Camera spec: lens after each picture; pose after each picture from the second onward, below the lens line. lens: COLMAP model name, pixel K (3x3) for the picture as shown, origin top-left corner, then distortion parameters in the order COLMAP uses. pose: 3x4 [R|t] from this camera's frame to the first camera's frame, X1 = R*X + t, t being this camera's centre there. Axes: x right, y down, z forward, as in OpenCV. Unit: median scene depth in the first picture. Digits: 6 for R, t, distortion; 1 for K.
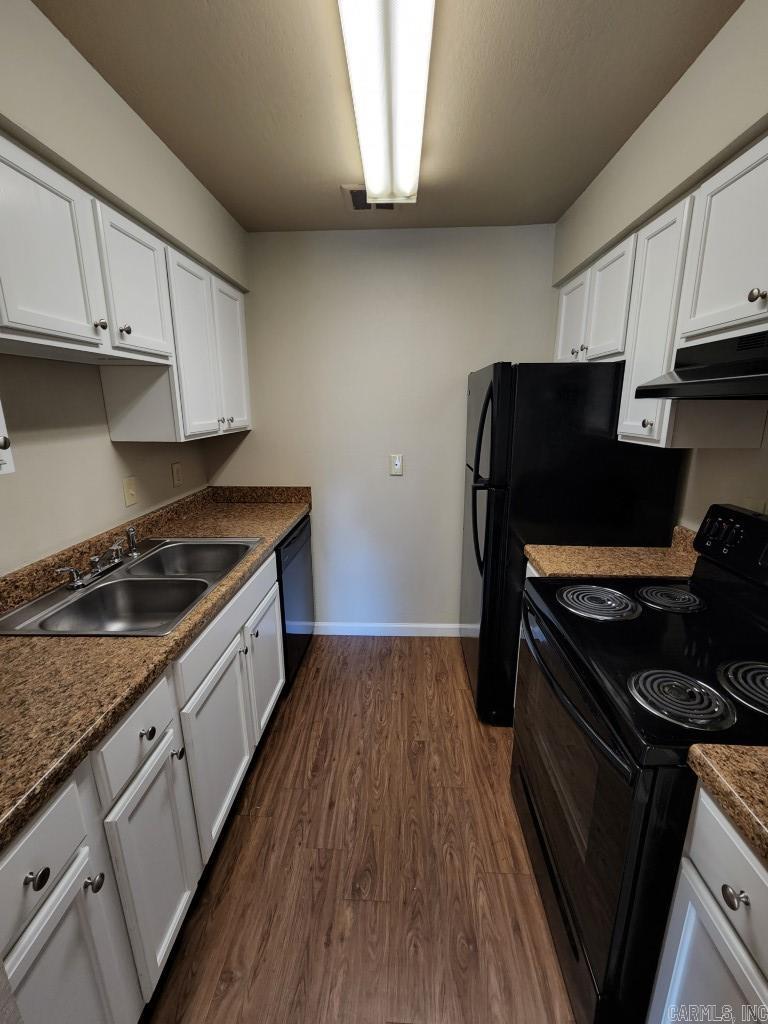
lens RADIAL K [[420.2, 0, 384.8], [0, 420.2, 504.8], [0, 0, 1]] dist [0.000851, -0.000523]
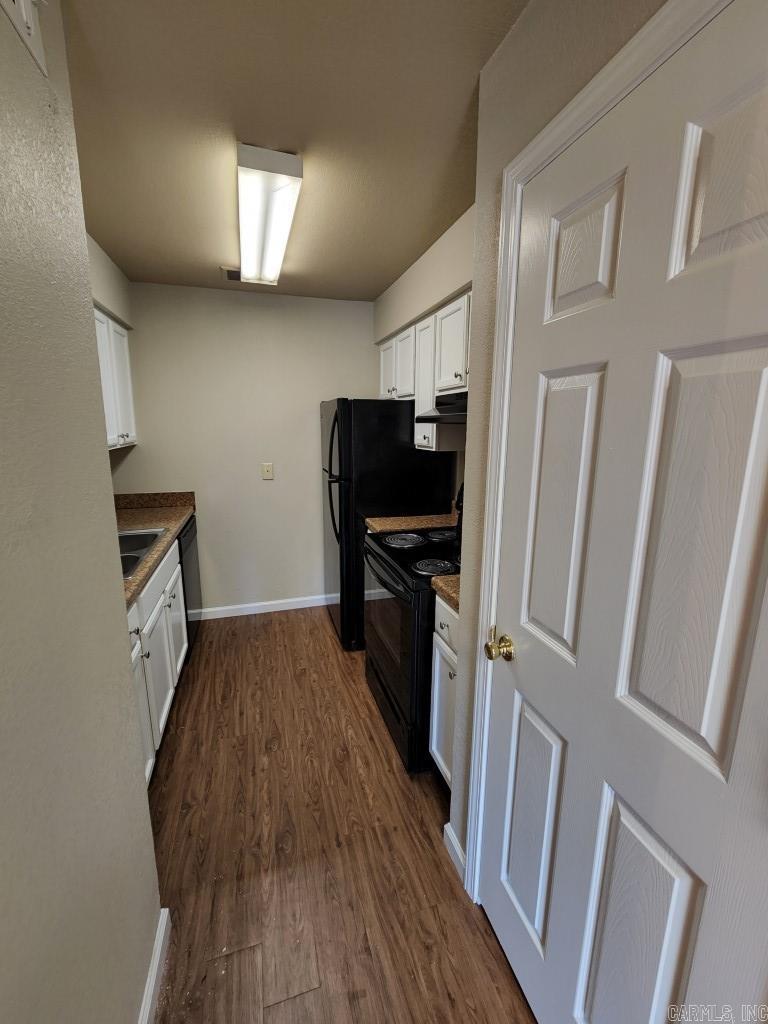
lens RADIAL K [[420.2, 0, 384.8], [0, 420.2, 504.8], [0, 0, 1]] dist [0.000851, -0.000523]
pose [[0.941322, -0.052711, 0.333368, -0.098435], [0.067126, 0.997236, -0.031862, 0.099828], [-0.330767, 0.052370, 0.942258, -0.439606]]
